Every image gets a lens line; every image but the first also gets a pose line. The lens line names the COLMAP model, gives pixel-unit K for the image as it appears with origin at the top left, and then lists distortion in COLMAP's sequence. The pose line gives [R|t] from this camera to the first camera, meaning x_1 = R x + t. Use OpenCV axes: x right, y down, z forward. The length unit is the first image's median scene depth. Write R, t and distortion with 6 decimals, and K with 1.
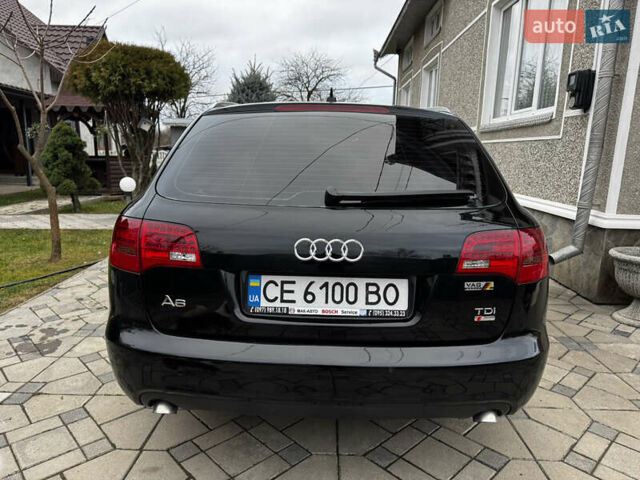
lens RADIAL K [[462.0, 0, 319.2], [0, 462.0, 242.7], [0, 0, 1]] dist [0.015656, -0.003323]
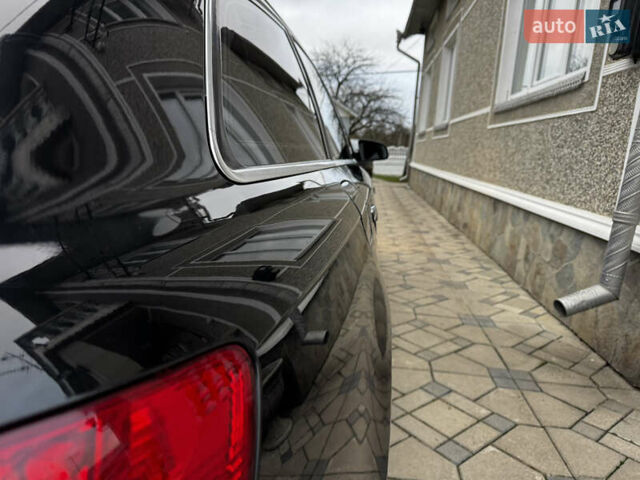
lens RADIAL K [[470.4, 0, 320.0], [0, 470.4, 240.0], [0, 0, 1]] dist [0.006978, -0.005683]
pose [[0.996021, 0.050344, -0.073537, 0.210845], [-0.050500, 0.998724, -0.000256, -0.029400], [0.073431, 0.003969, 0.997292, 0.343616]]
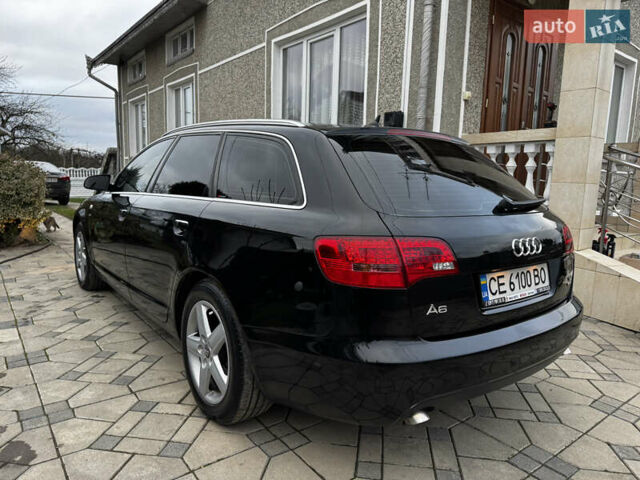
lens RADIAL K [[460.2, 0, 324.0], [0, 460.2, 239.3], [0, 0, 1]] dist [0.018377, -0.000541]
pose [[0.779663, -0.087126, 0.620109, -0.411646], [0.113110, 0.993579, -0.002613, -0.022217], [-0.615900, 0.072178, 0.784511, 0.109474]]
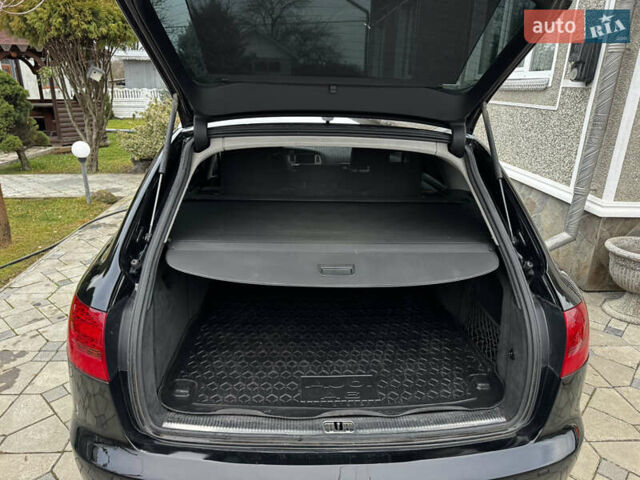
lens RADIAL K [[461.1, 0, 318.5], [0, 461.1, 243.6], [0, 0, 1]] dist [0.031239, -0.027650]
pose [[0.997478, -0.019589, 0.068219, -0.026652], [0.009711, 0.989787, 0.142226, -0.100936], [-0.070308, -0.141205, 0.987481, 0.076620]]
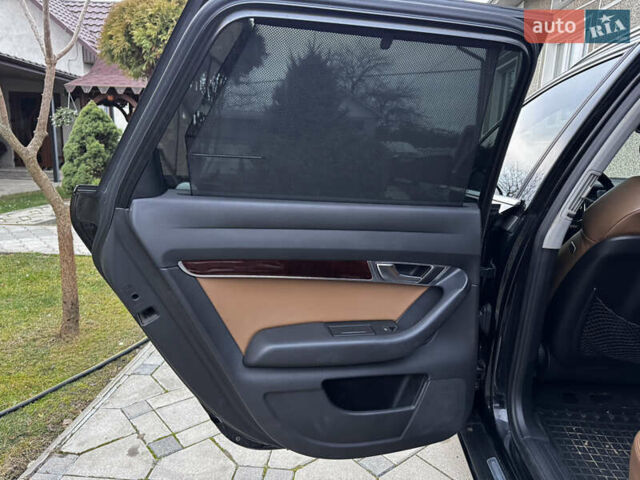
lens RADIAL K [[460.1, 0, 316.8], [0, 460.1, 242.0], [0, 0, 1]] dist [0.020728, -0.024713]
pose [[0.998041, 0.025711, -0.057039, -0.283552], [-0.025209, 0.999637, 0.009501, -0.100468], [0.057262, -0.008045, 0.998327, 0.542556]]
